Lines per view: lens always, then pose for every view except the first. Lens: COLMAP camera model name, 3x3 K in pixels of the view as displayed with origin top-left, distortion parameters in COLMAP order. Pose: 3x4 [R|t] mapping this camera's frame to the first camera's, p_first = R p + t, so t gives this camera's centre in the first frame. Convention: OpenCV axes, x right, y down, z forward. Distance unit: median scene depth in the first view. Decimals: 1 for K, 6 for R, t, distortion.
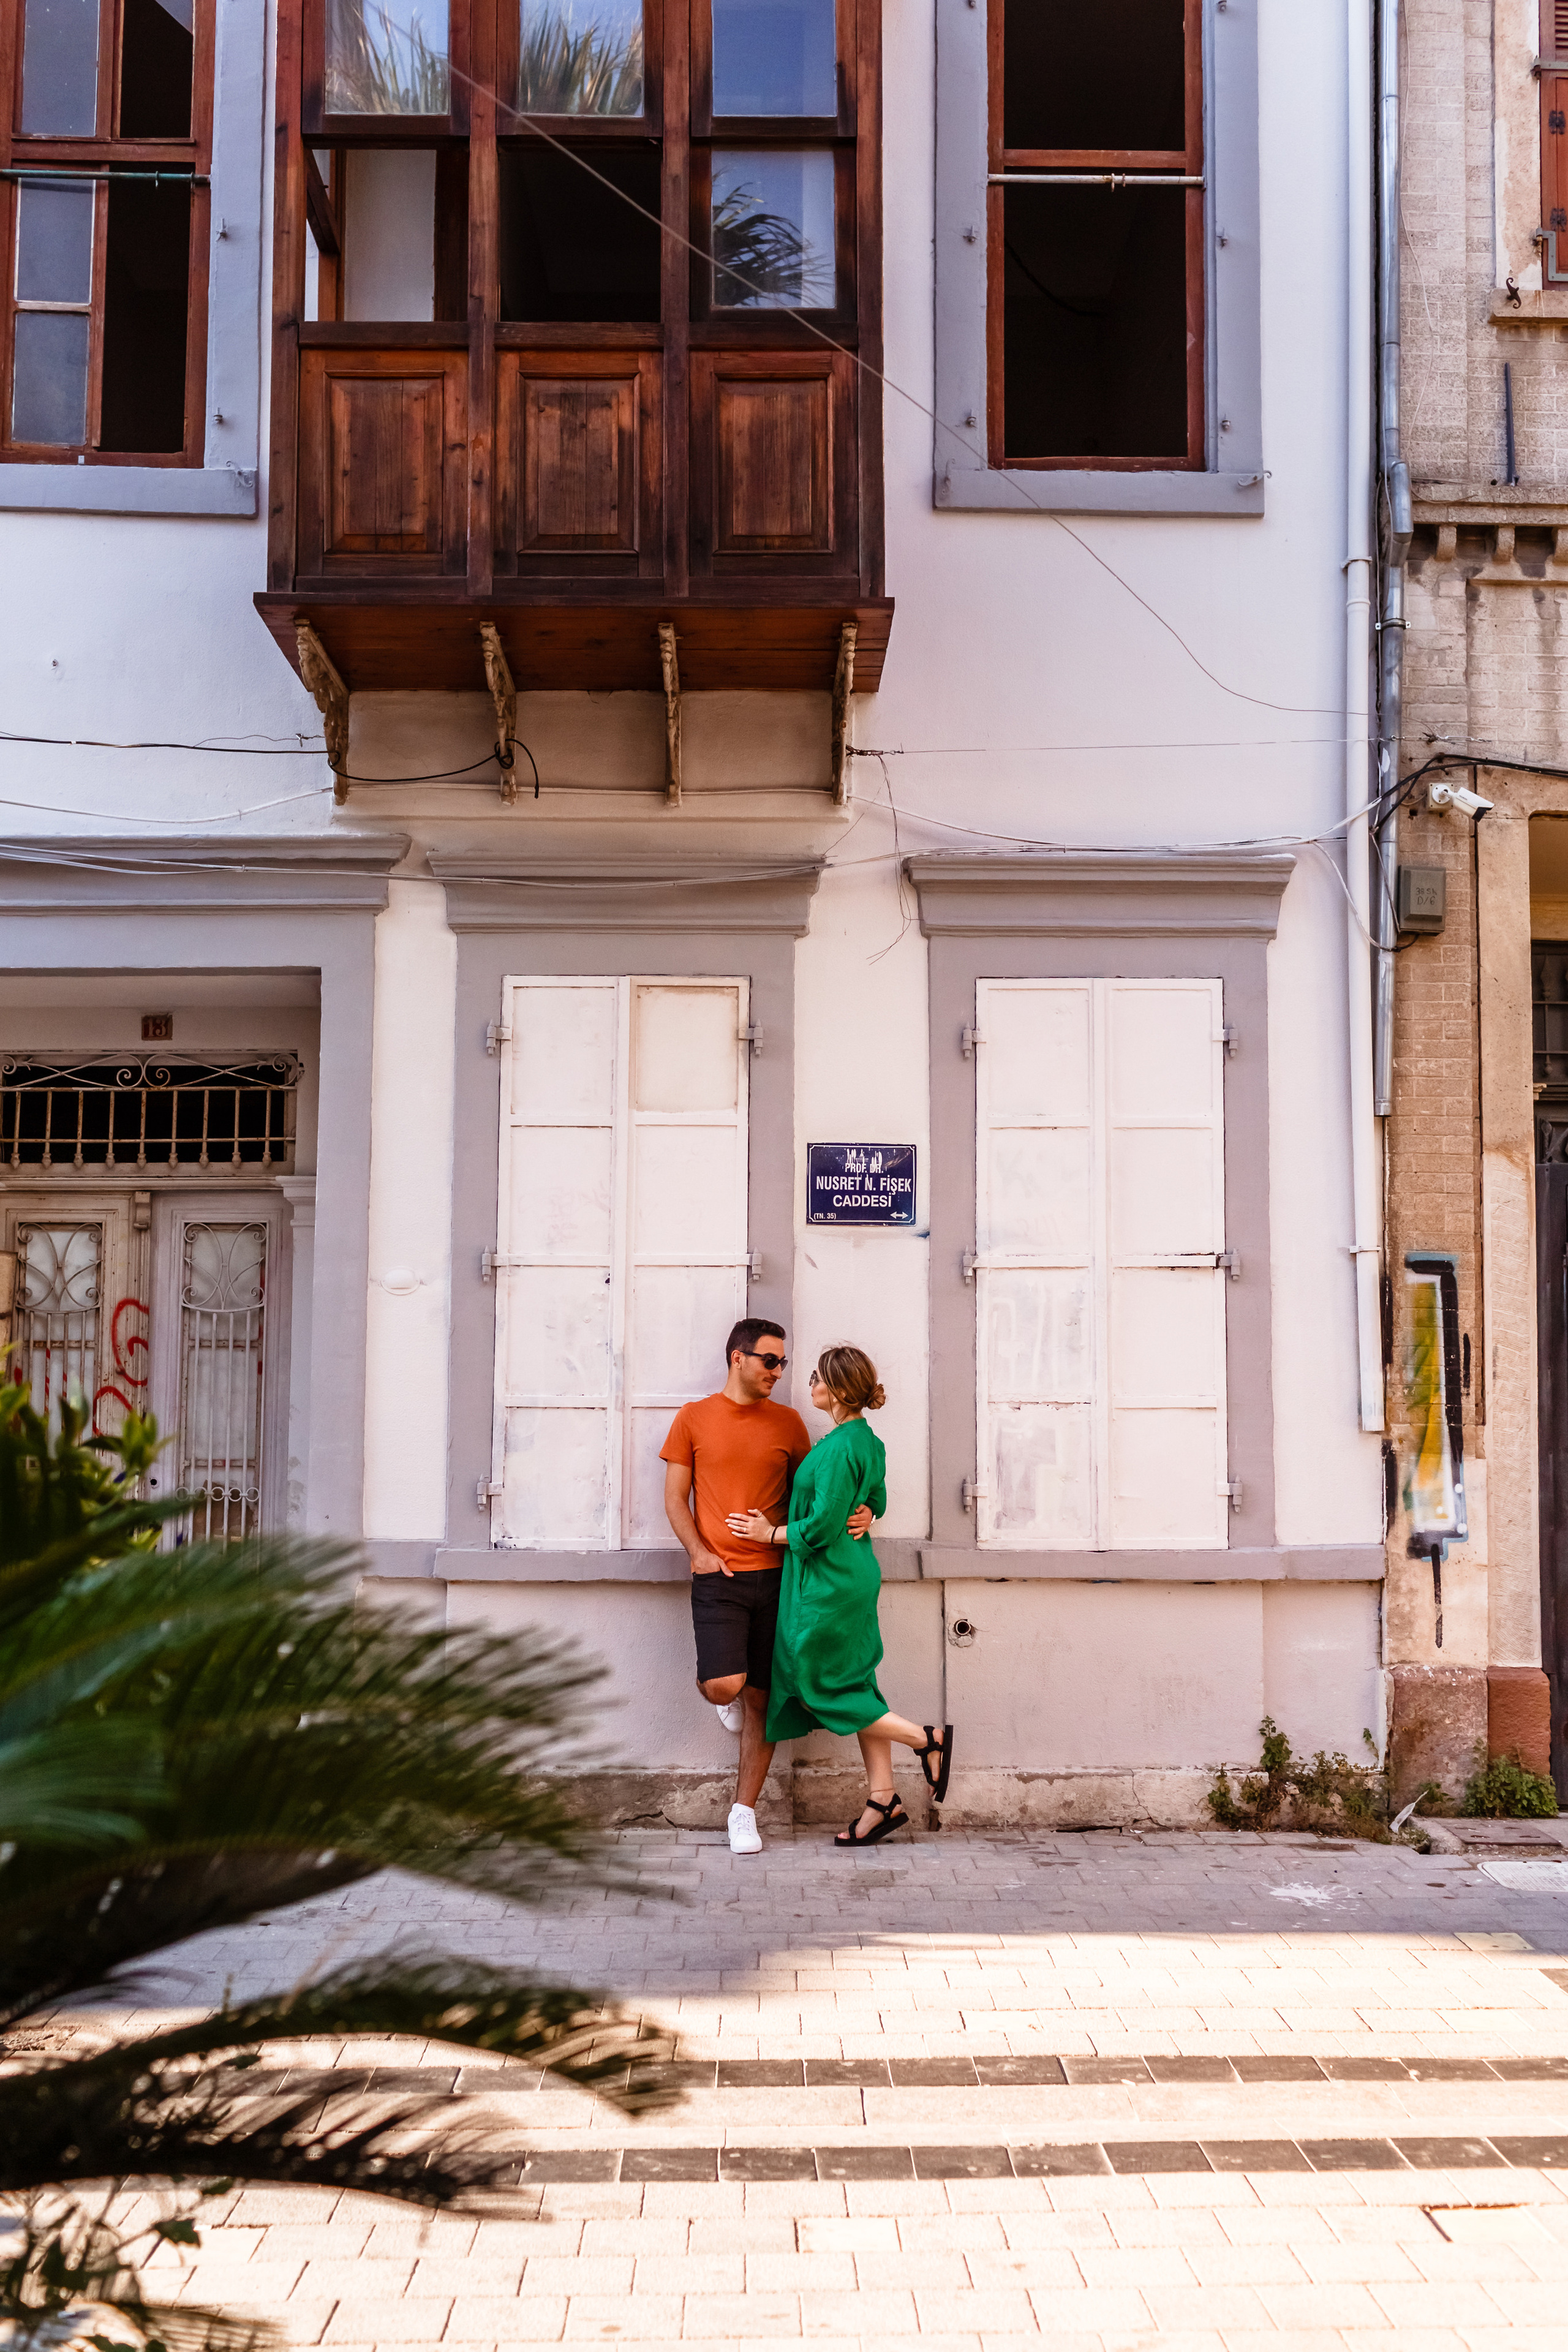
lens RADIAL K [[2373.2, 0, 786.5], [0, 2373.2, 1210.1], [0, 0, 1]] dist [0.006311, -0.003604]
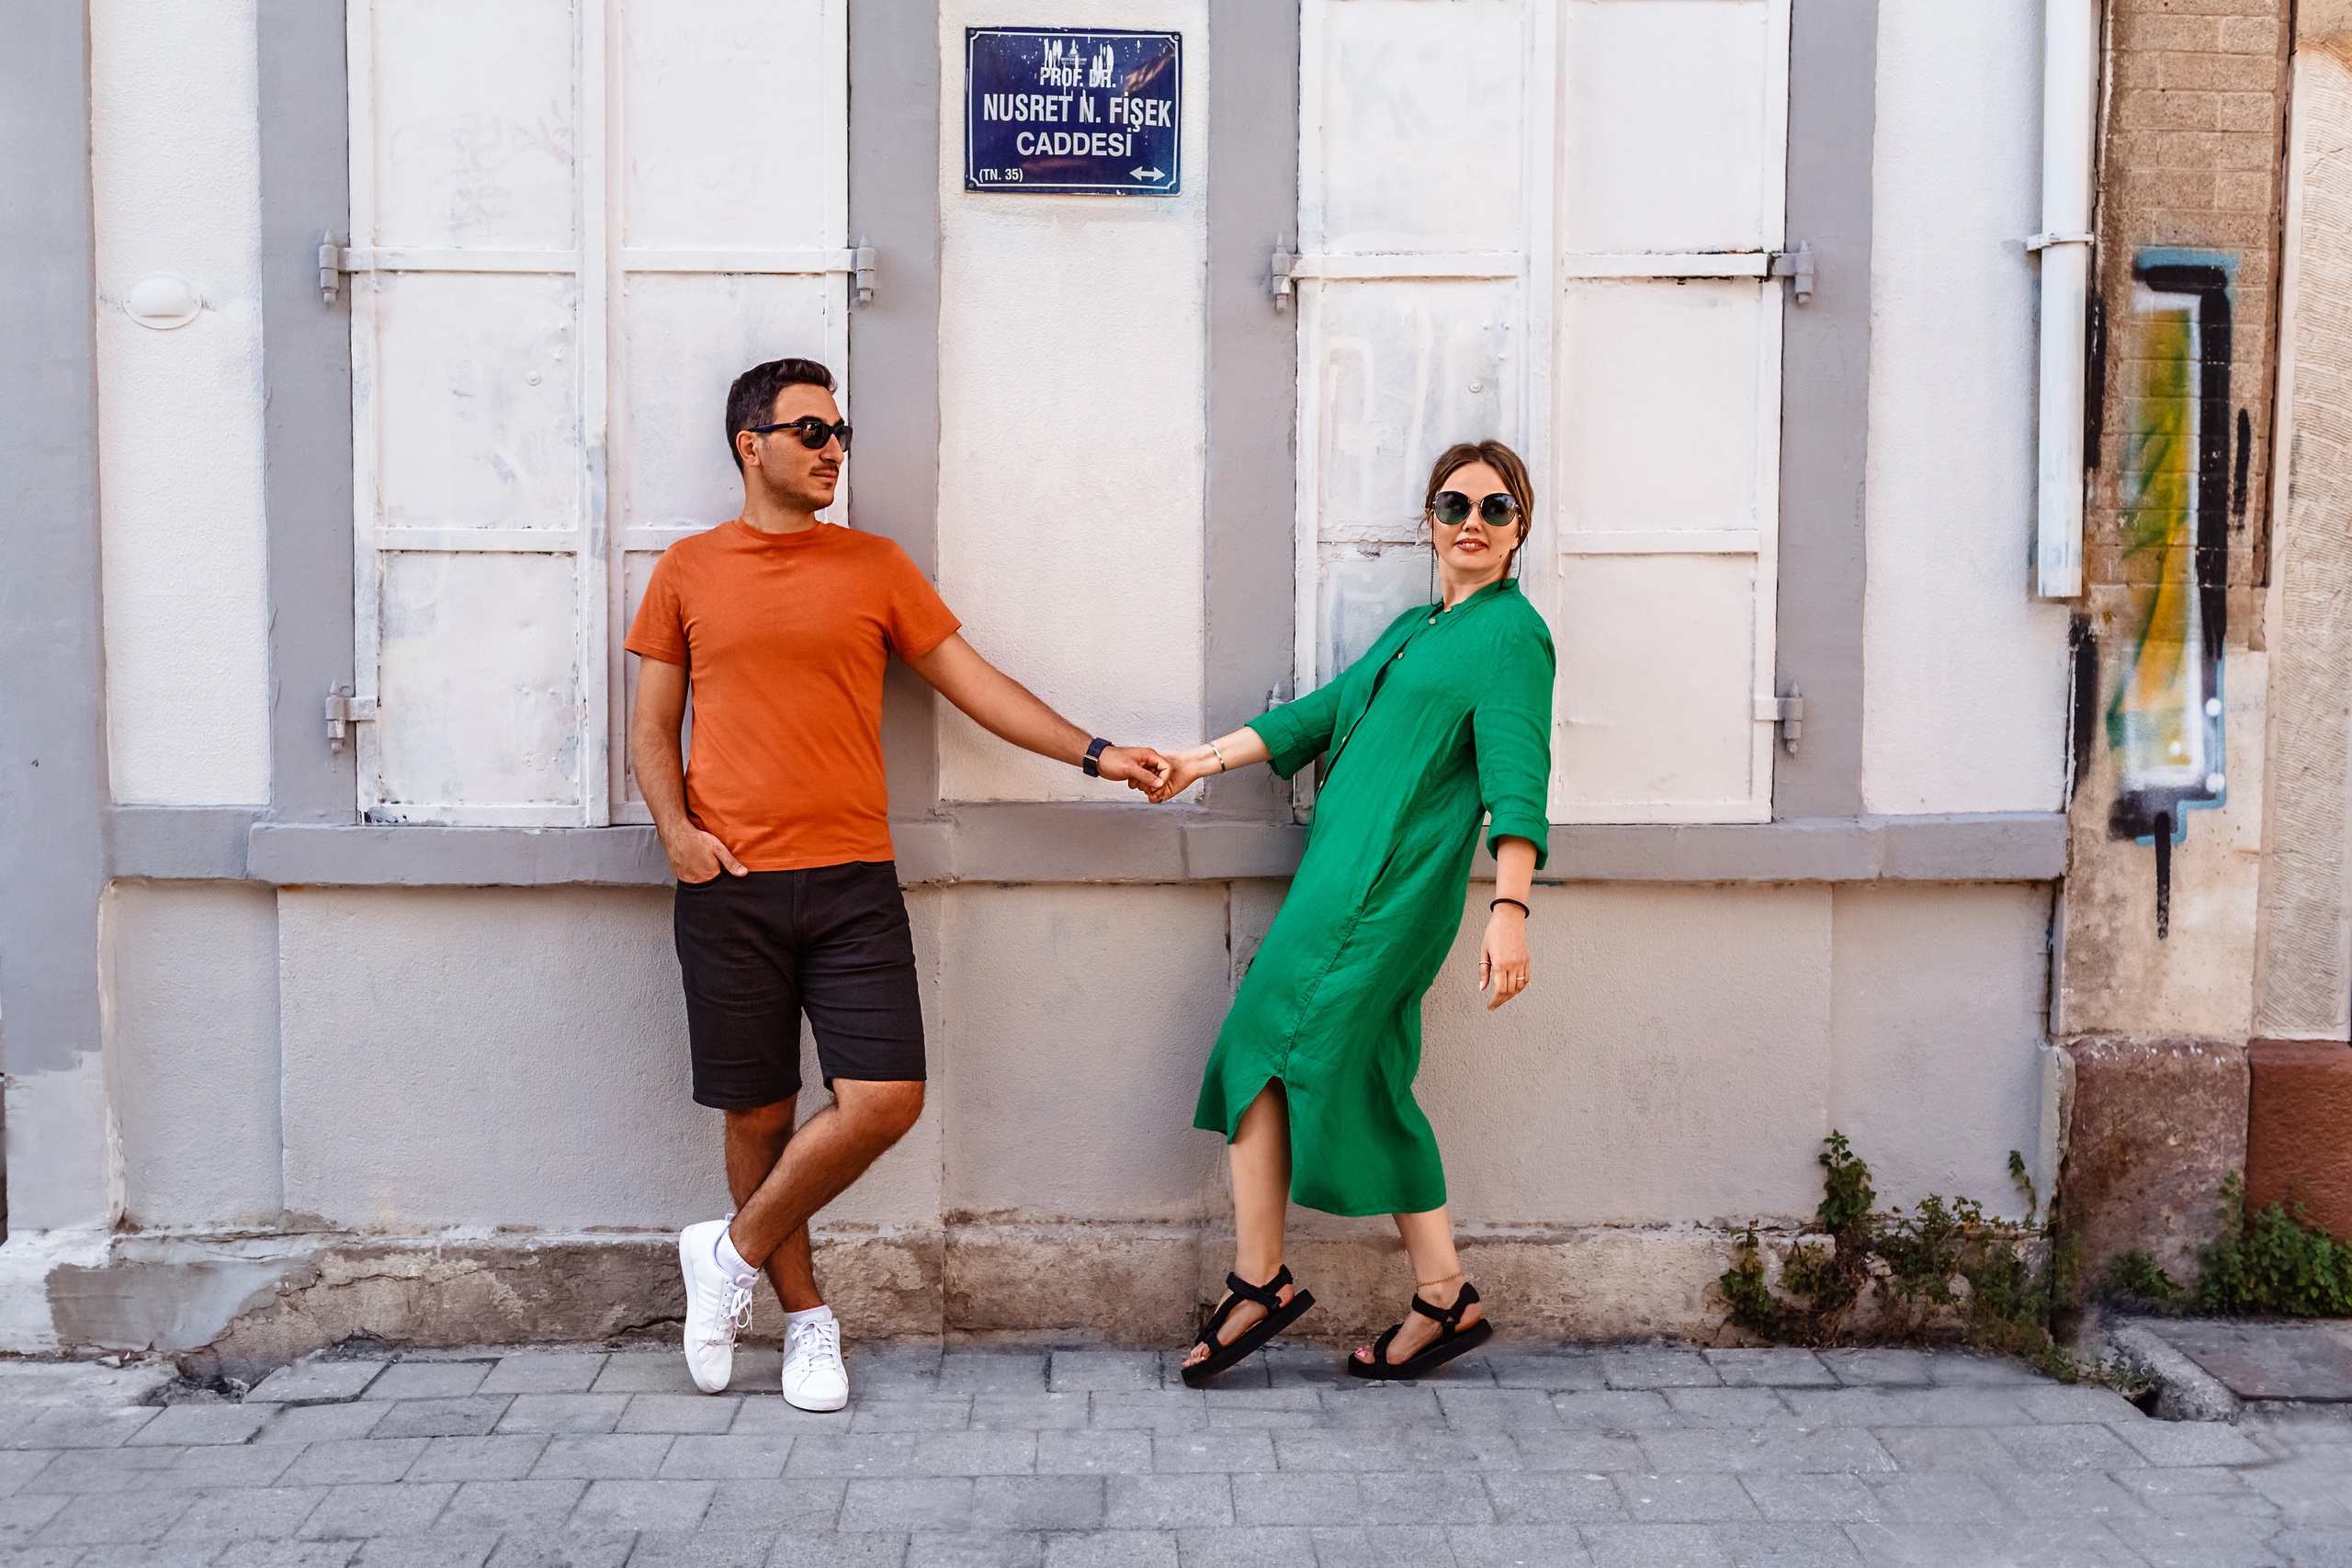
lens RADIAL K [[2374.9, 0, 1173.5], [0, 2374.9, 787.3], [0, 0, 1]] dist [0.008256, -0.008764]
pose [[0.999937, -0.000629, 0.011198, 0.047561], [-0.001017, 0.989224, 0.146405, 0.057983], [-0.011169, -0.146407, 0.989161, 0.479904]]
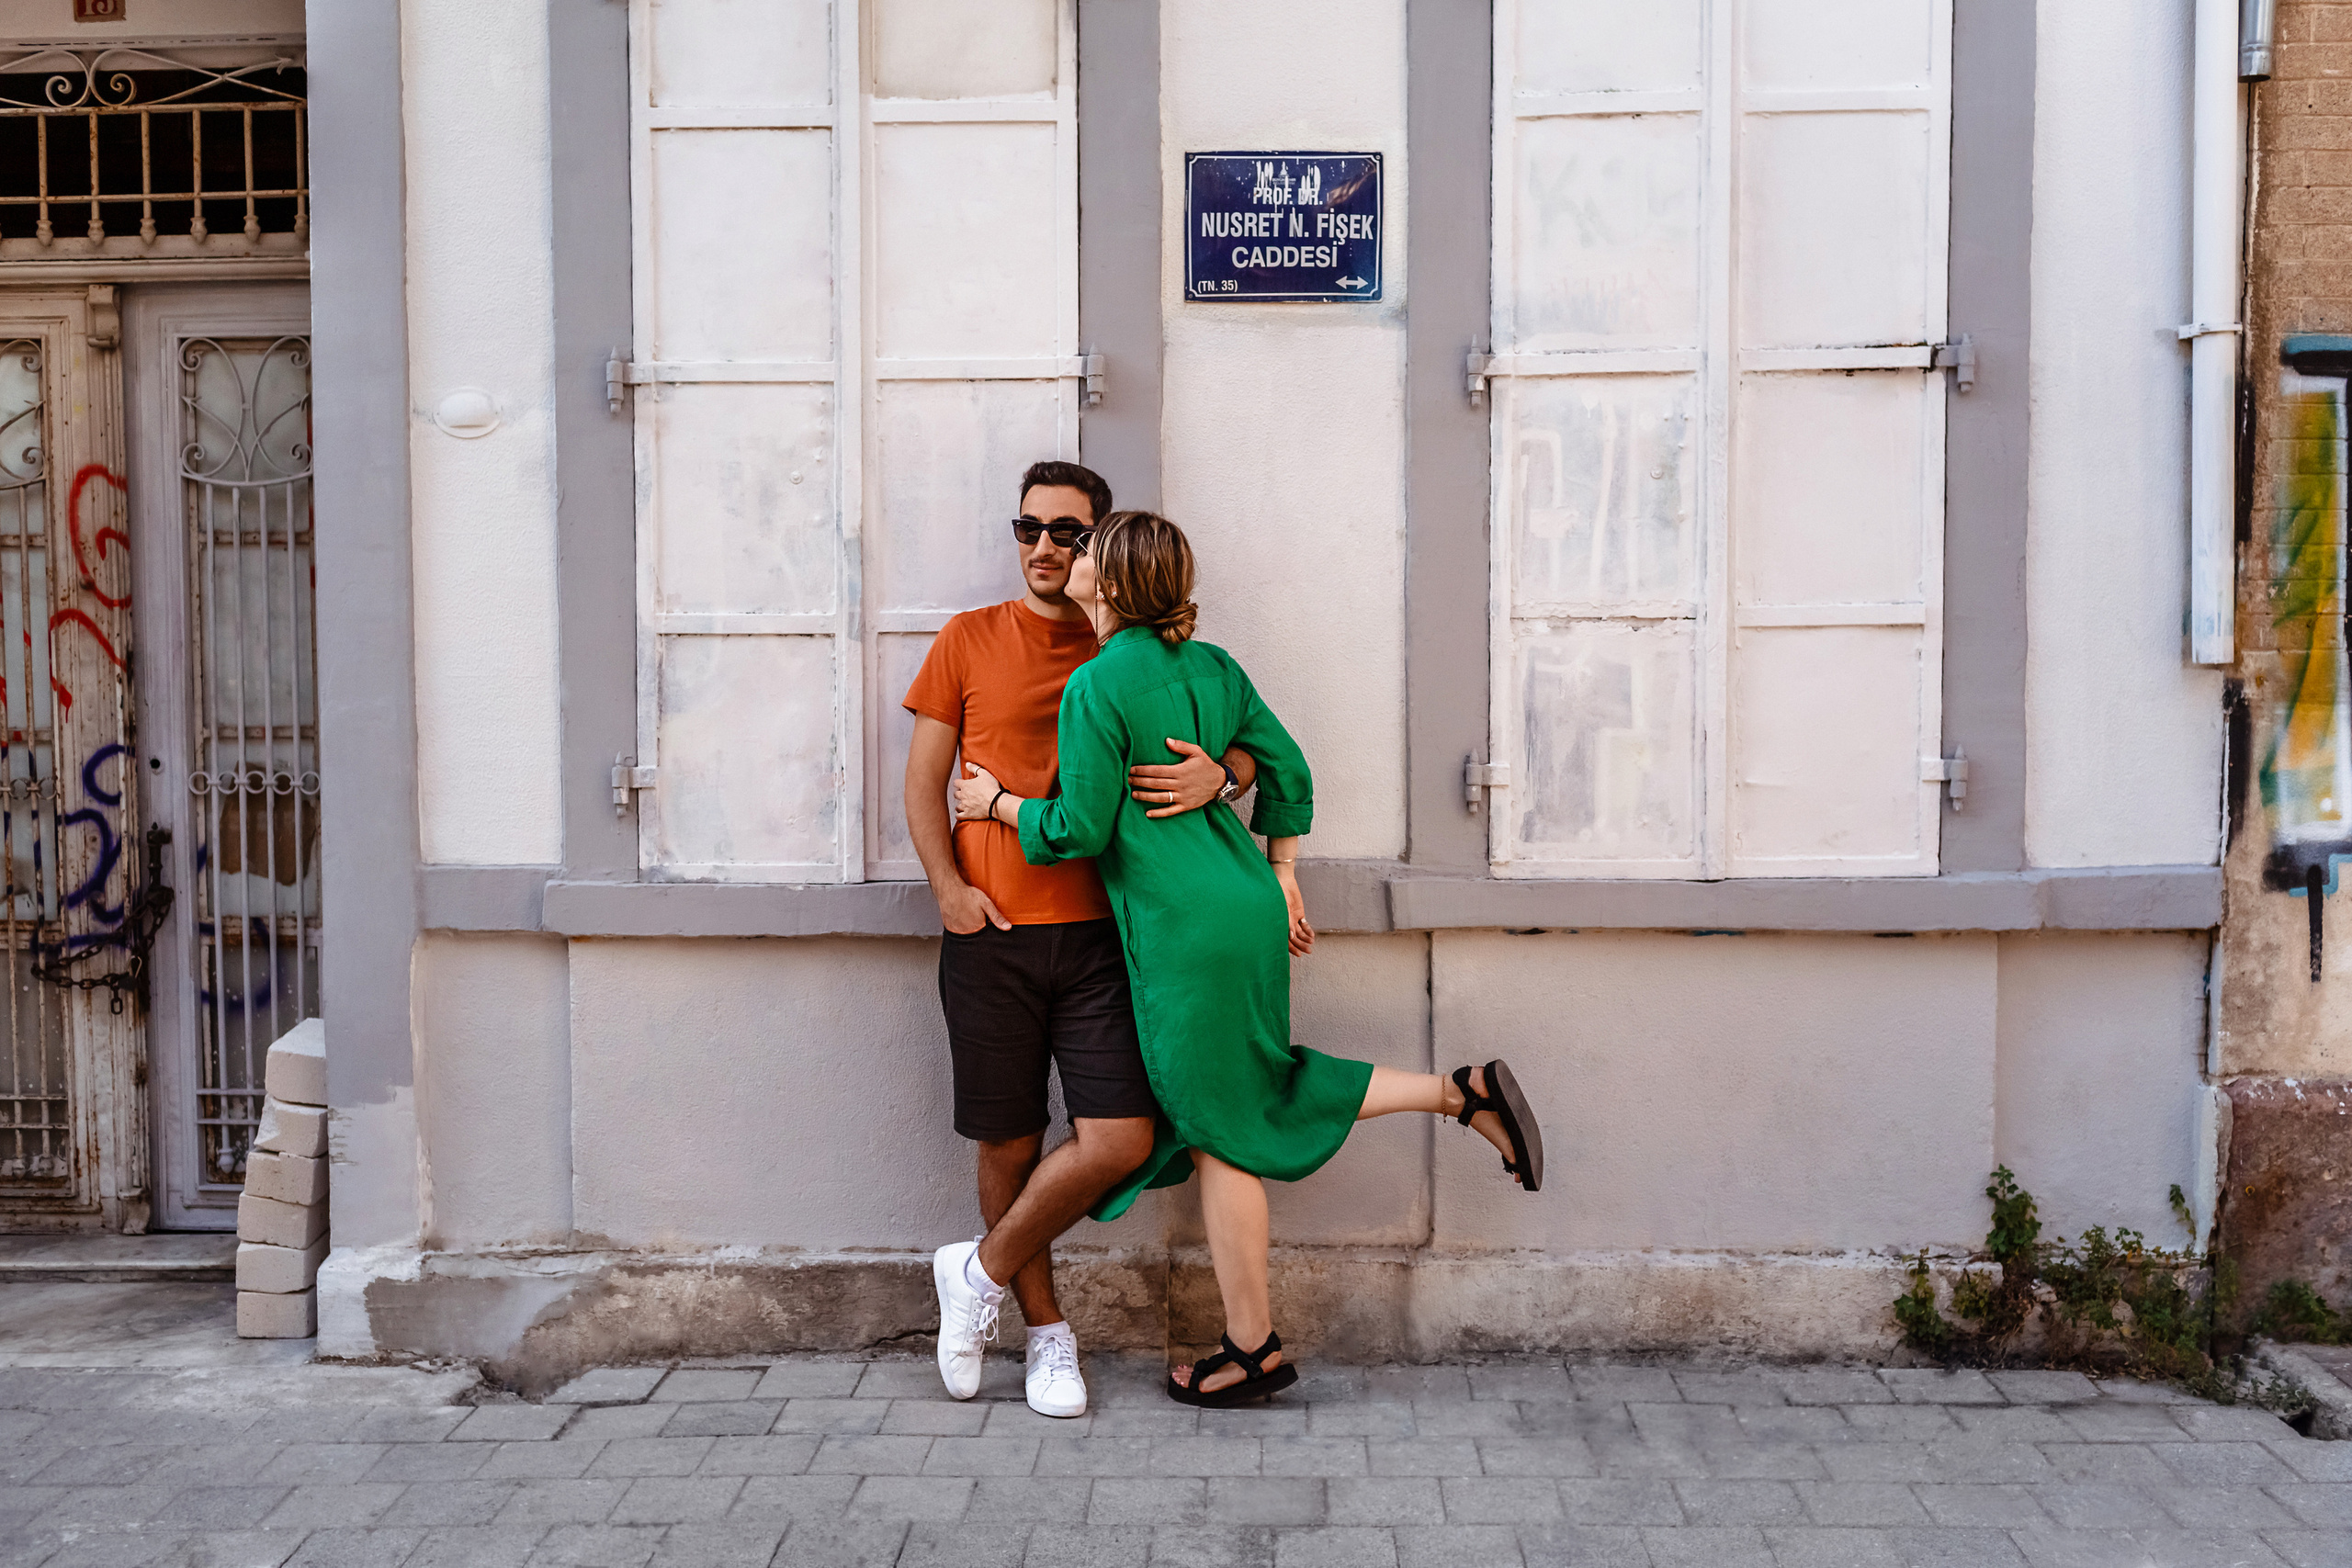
lens RADIAL K [[2373.0, 0, 1195.1], [0, 2373.0, 785.6], [0, 0, 1]] dist [0.006311, -0.003604]
pose [[0.998796, -0.005558, -0.048743, 0.037525], [0.012196, 0.990501, 0.136960, 0.042374], [0.047518, -0.137390, 0.989377, 0.436410]]
